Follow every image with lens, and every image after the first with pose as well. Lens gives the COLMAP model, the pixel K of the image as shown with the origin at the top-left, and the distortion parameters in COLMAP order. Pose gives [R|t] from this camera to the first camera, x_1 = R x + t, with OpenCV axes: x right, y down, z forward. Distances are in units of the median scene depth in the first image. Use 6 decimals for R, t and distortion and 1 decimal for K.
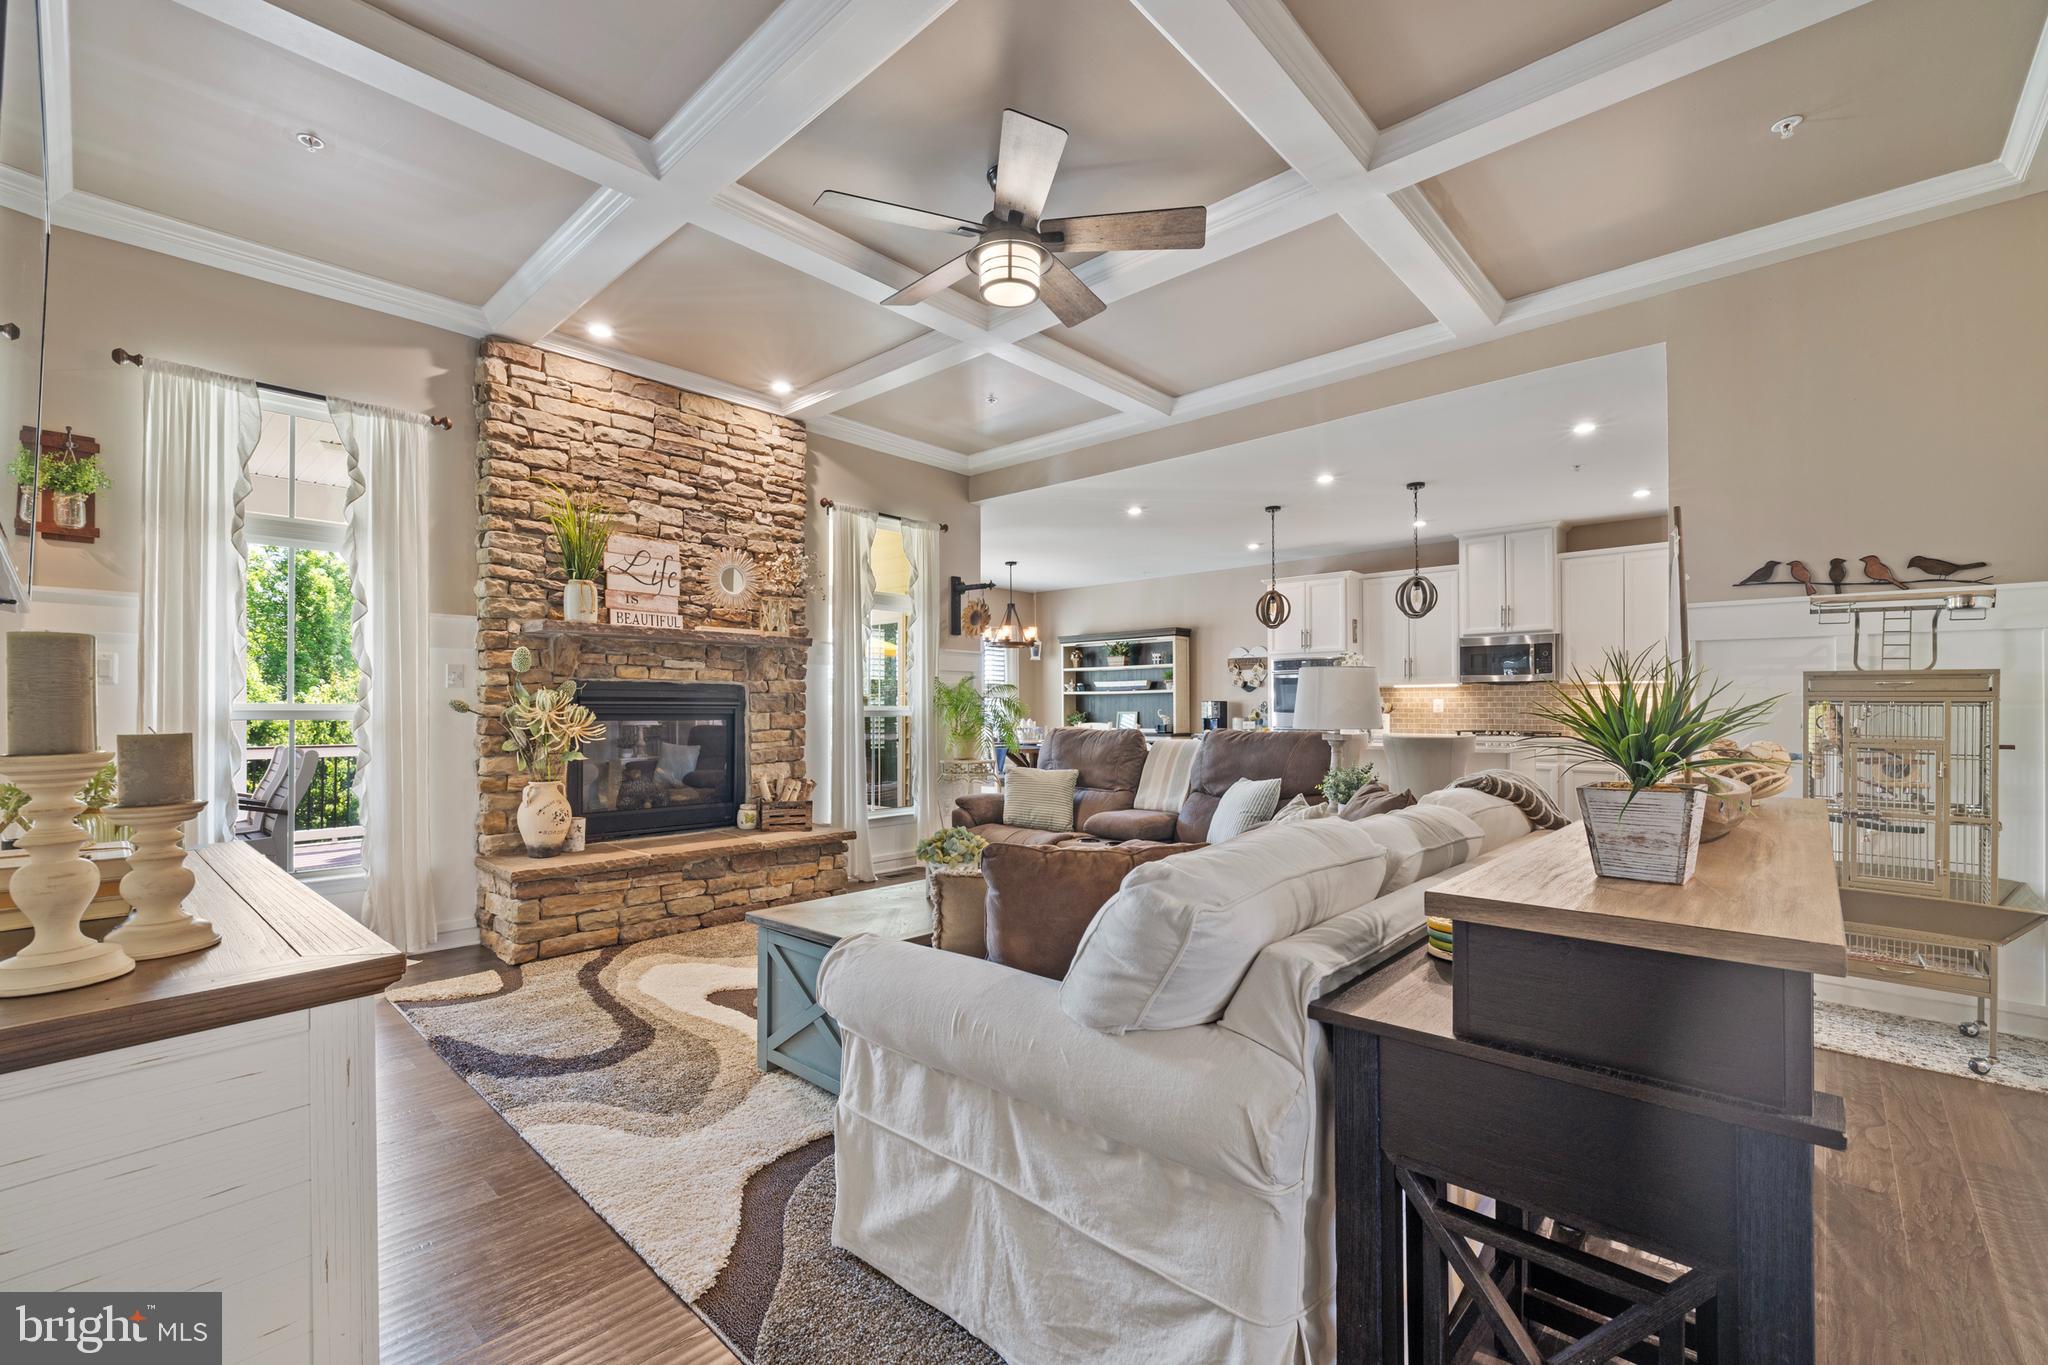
lens RADIAL K [[860.8, 0, 1015.9], [0, 860.8, 700.9], [0, 0, 1]] dist [0.000823, 0.000851]
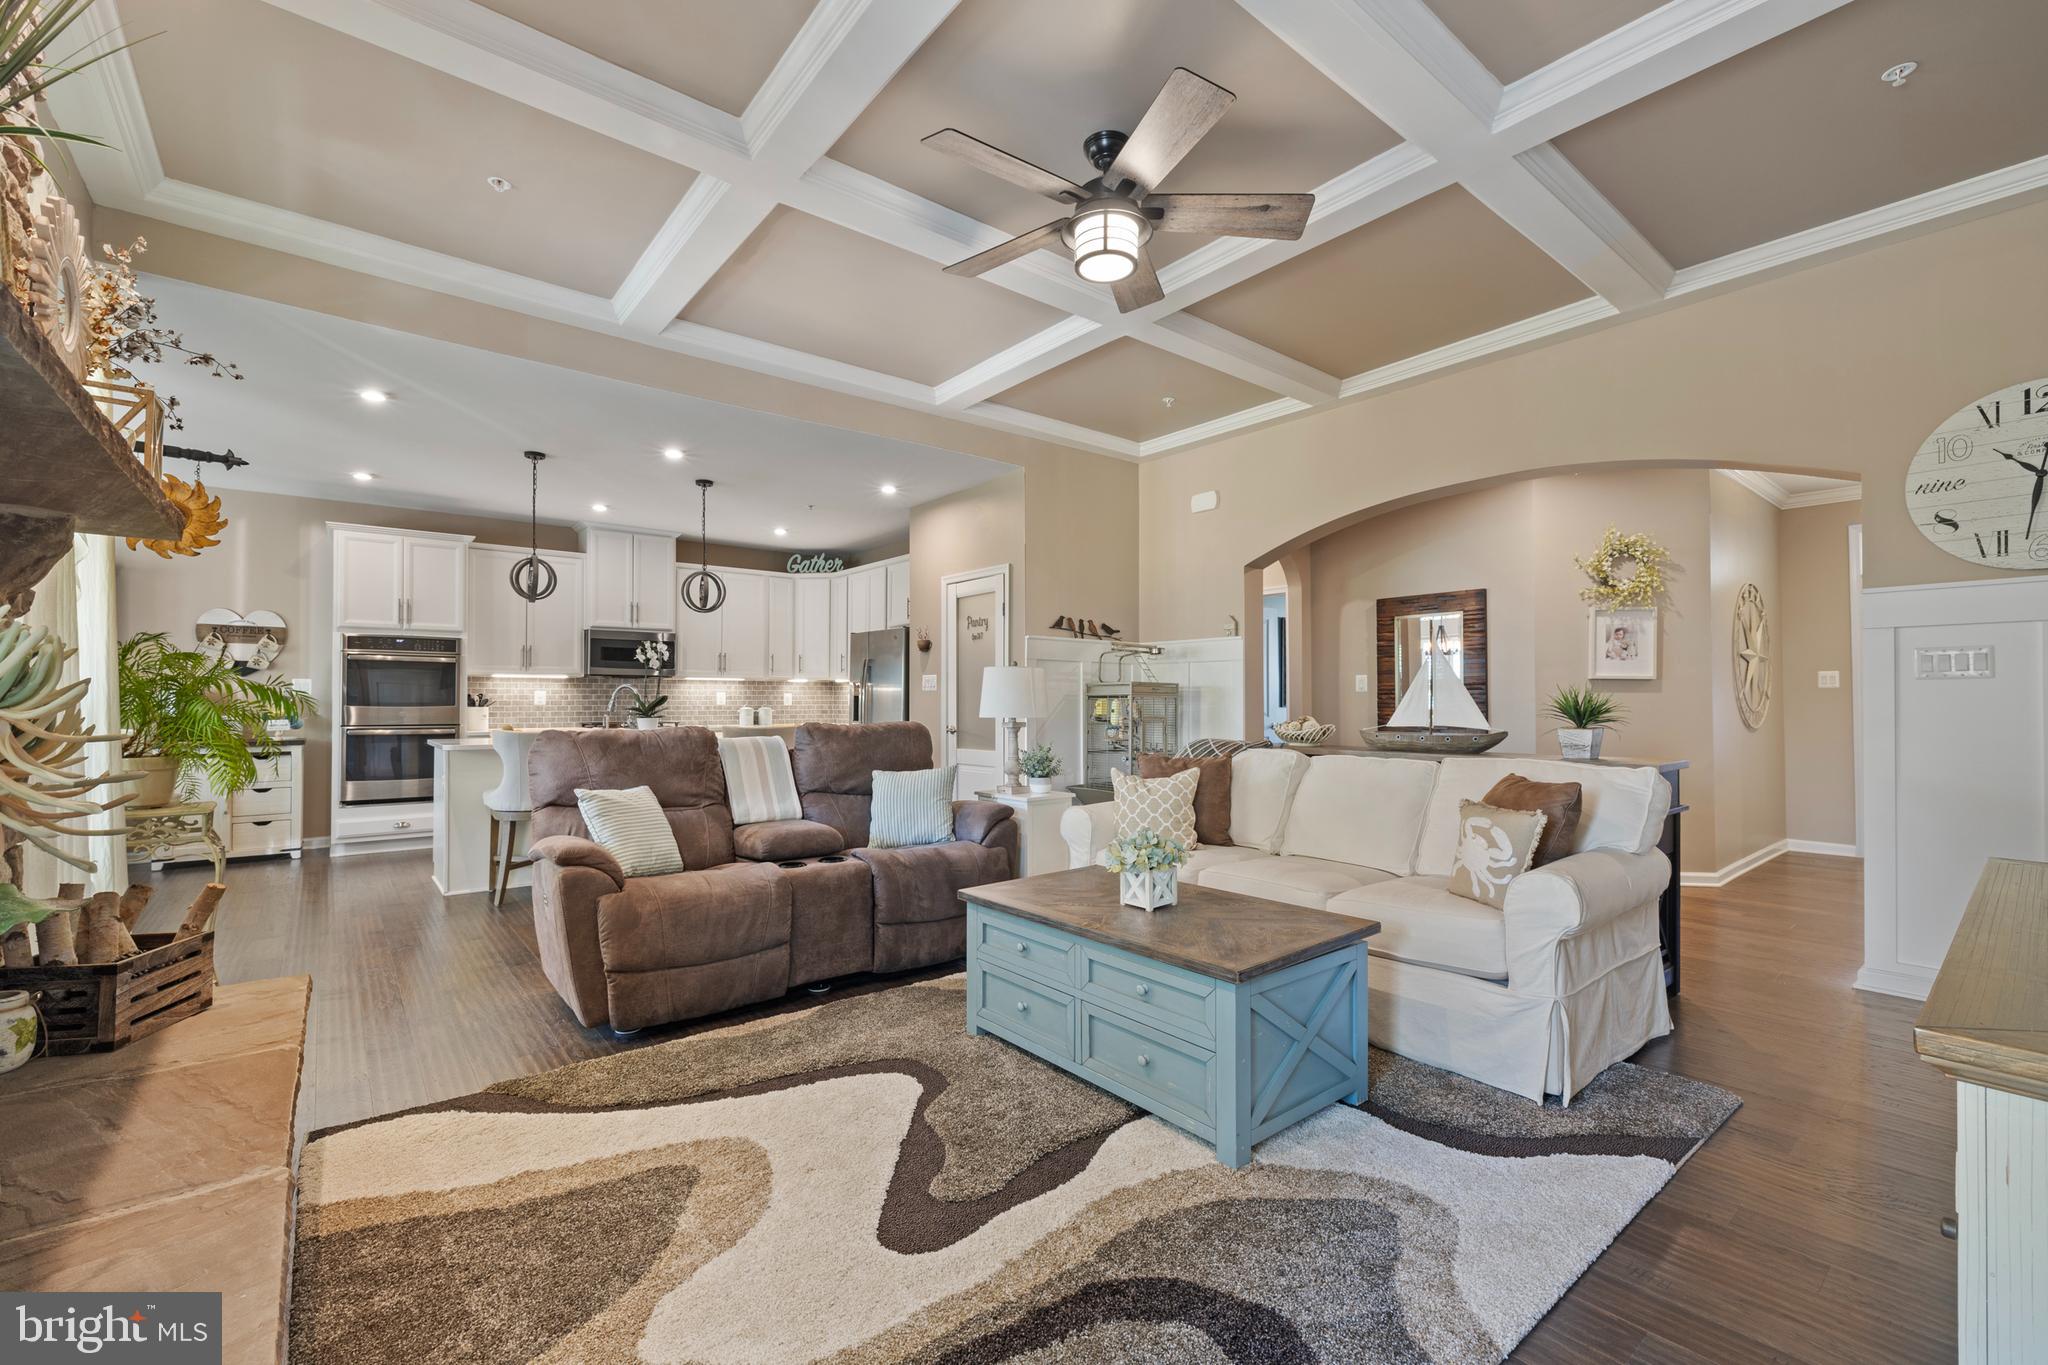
lens RADIAL K [[860.8, 0, 1020.7], [0, 860.8, 687.3], [0, 0, 1]] dist [0.000823, 0.000851]
pose [[0.141852, 0.016357, 0.989753, -0.539445], [-0.009541, 0.999840, -0.015156, 0.004590], [-0.989842, -0.007293, 0.141985, 0.534816]]
